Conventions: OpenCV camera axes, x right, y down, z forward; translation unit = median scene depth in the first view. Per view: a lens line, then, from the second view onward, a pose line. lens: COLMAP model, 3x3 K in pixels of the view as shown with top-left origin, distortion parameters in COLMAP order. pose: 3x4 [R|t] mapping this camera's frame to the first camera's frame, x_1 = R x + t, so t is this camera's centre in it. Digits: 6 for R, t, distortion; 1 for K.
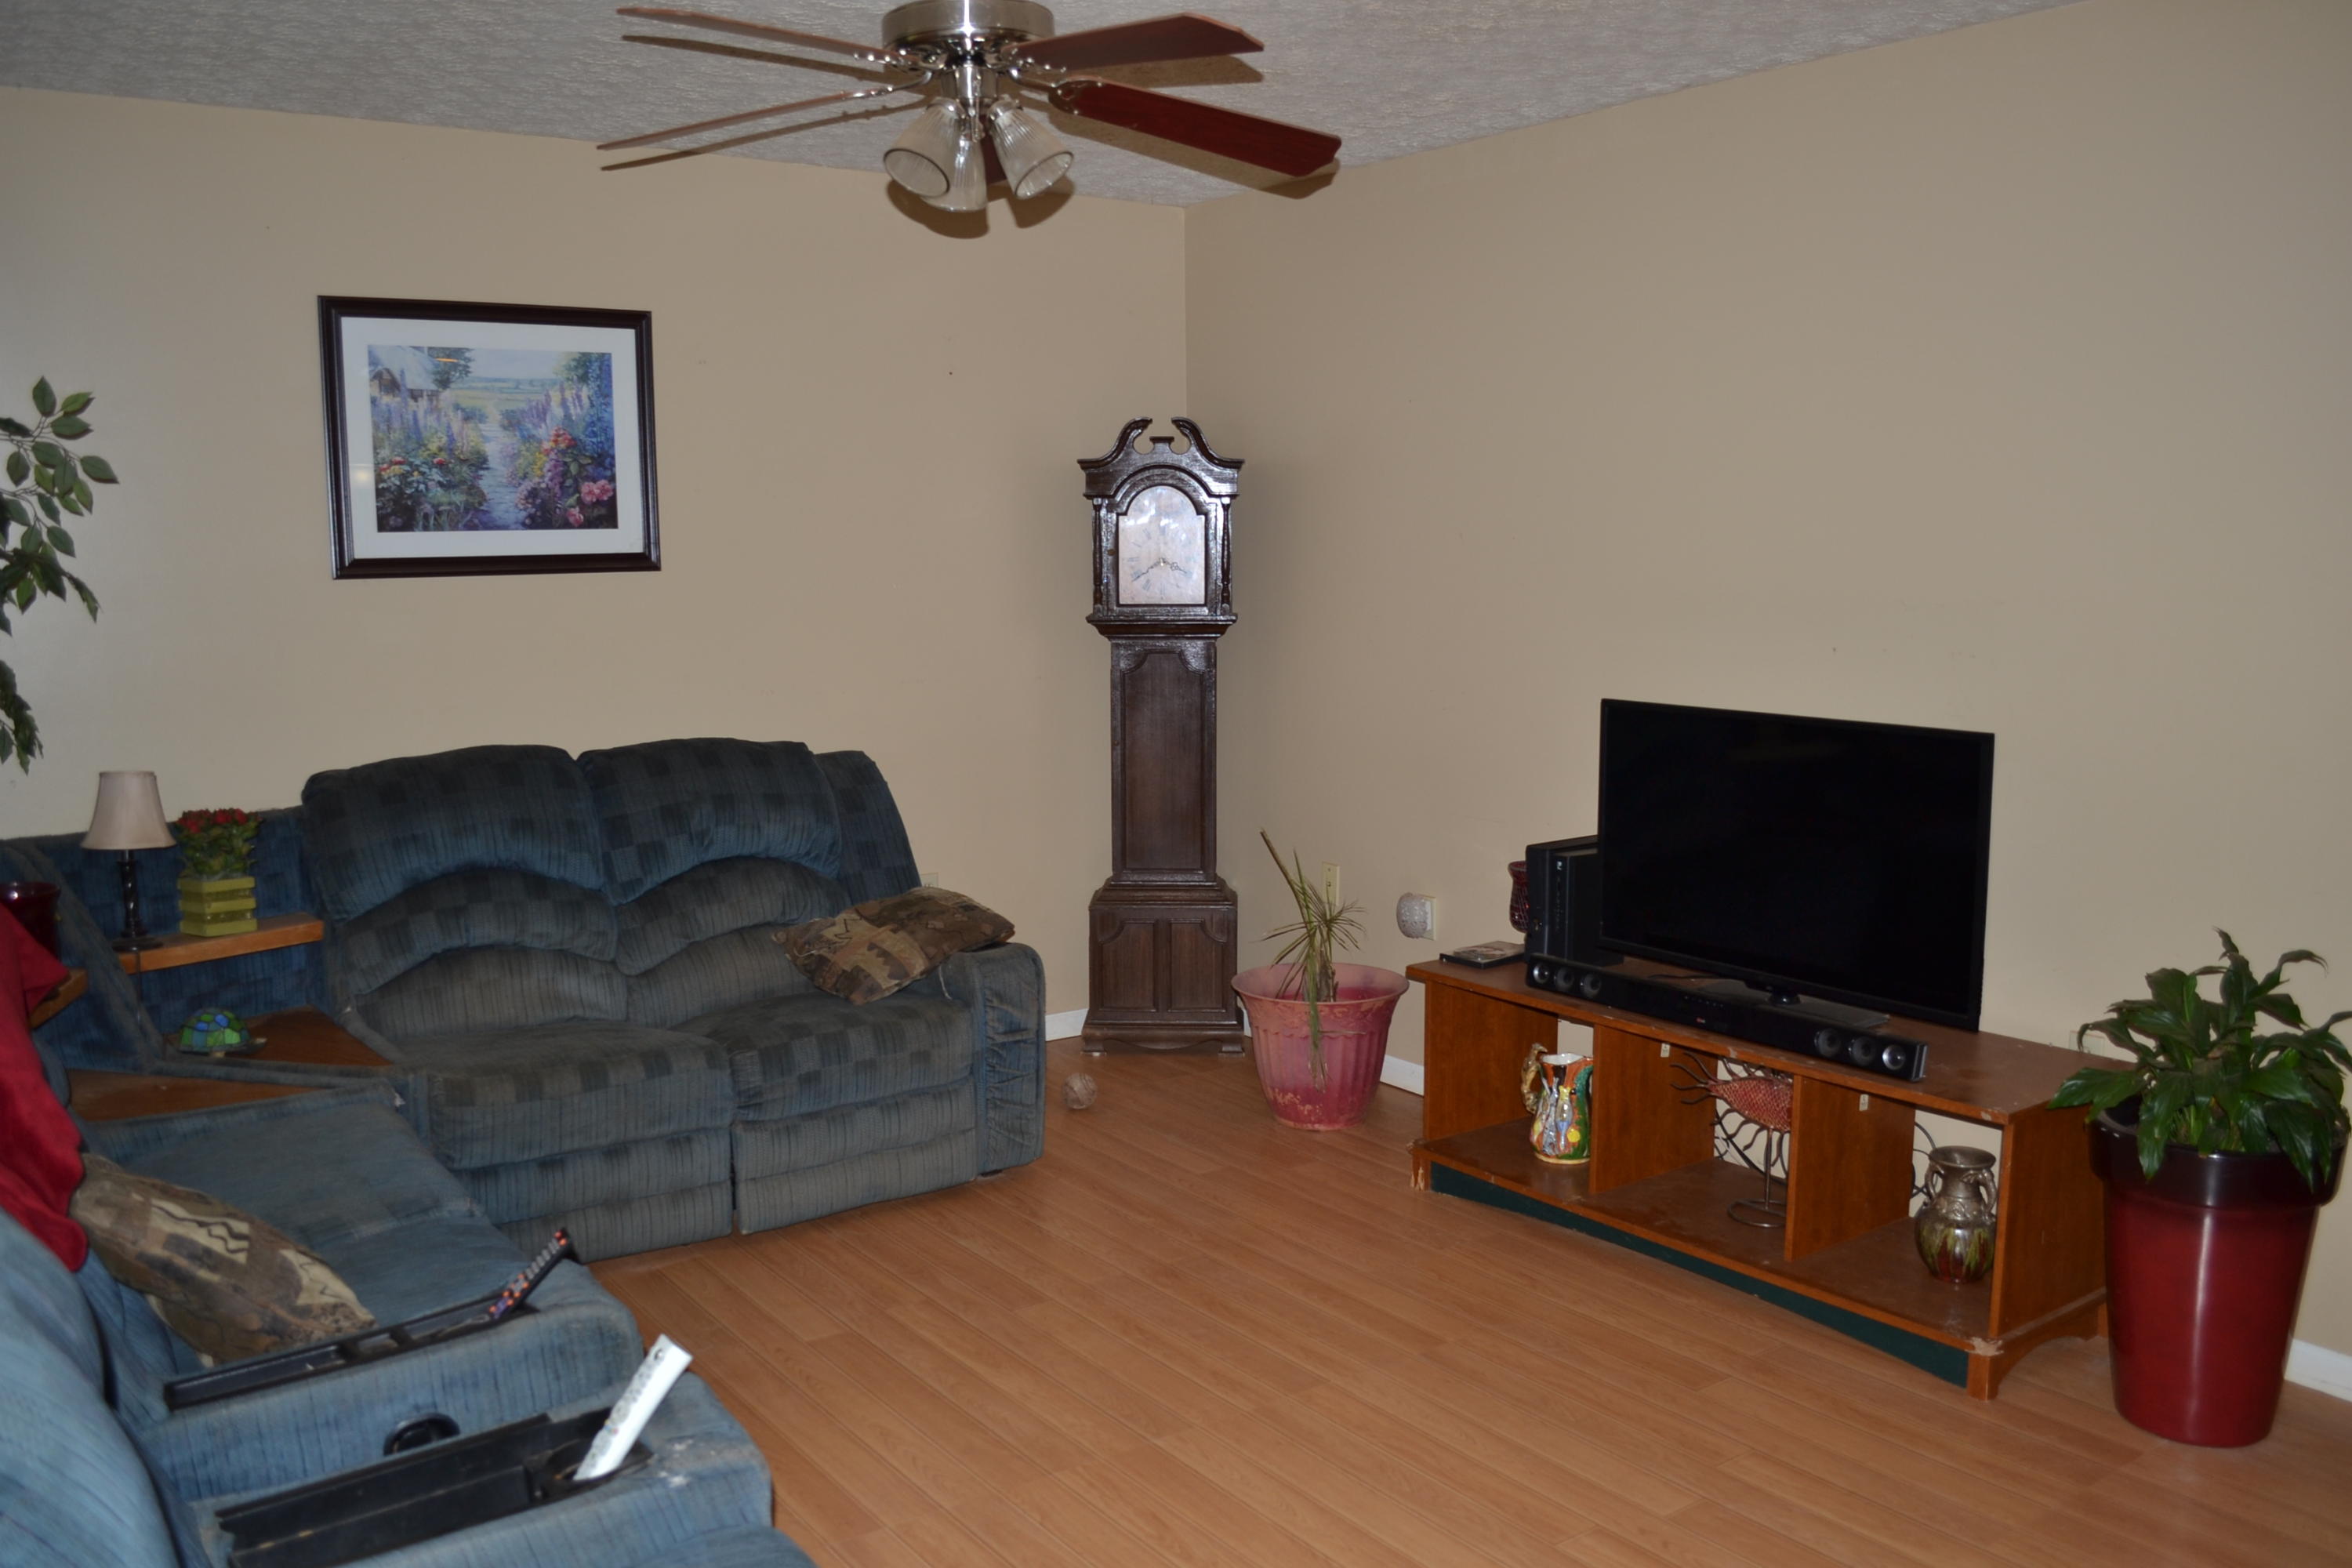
lens RADIAL K [[1925.3, 0, 1176.0], [0, 1925.3, 784.0], [0, 0, 1]] dist [-0.047968, -0.004033]
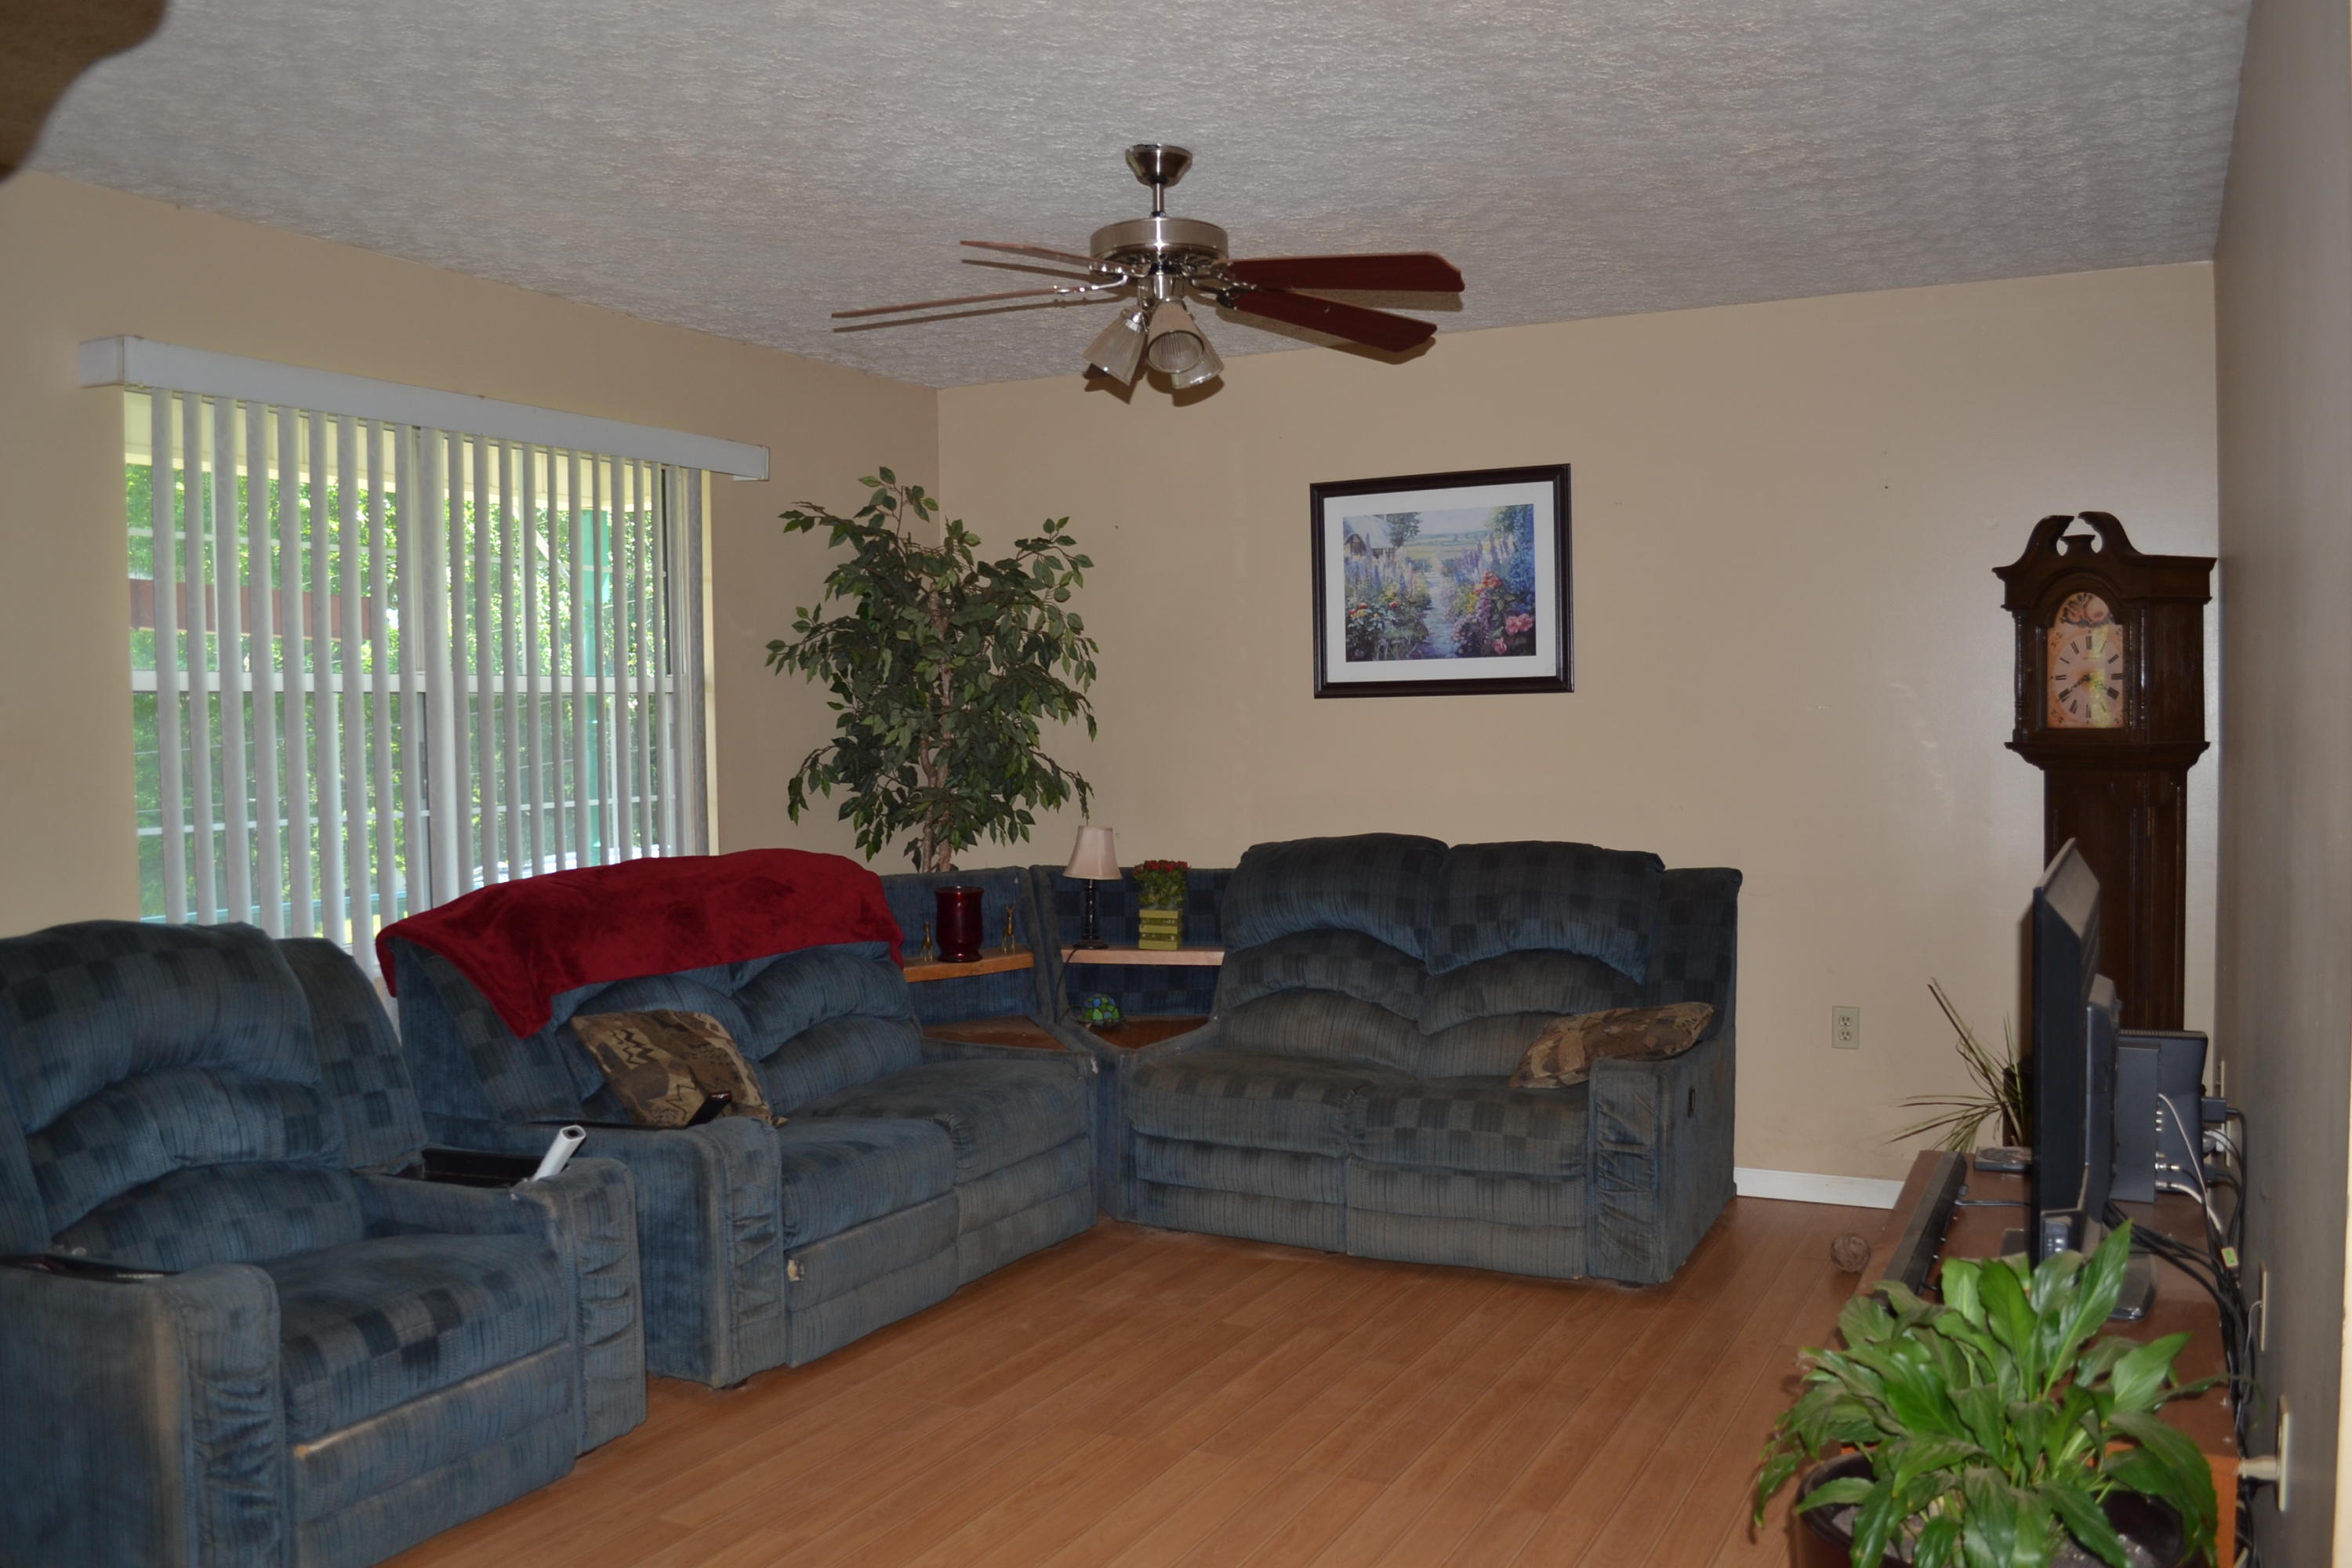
lens RADIAL K [[1925.3, 0, 1176.0], [0, 1925.3, 784.0], [0, 0, 1]] dist [-0.047968, -0.004033]
pose [[0.474438, 0.032145, -0.879702, 0.655454], [-0.100689, 0.994756, -0.017954, -0.015776], [0.874511, 0.097095, 0.475187, 0.291478]]
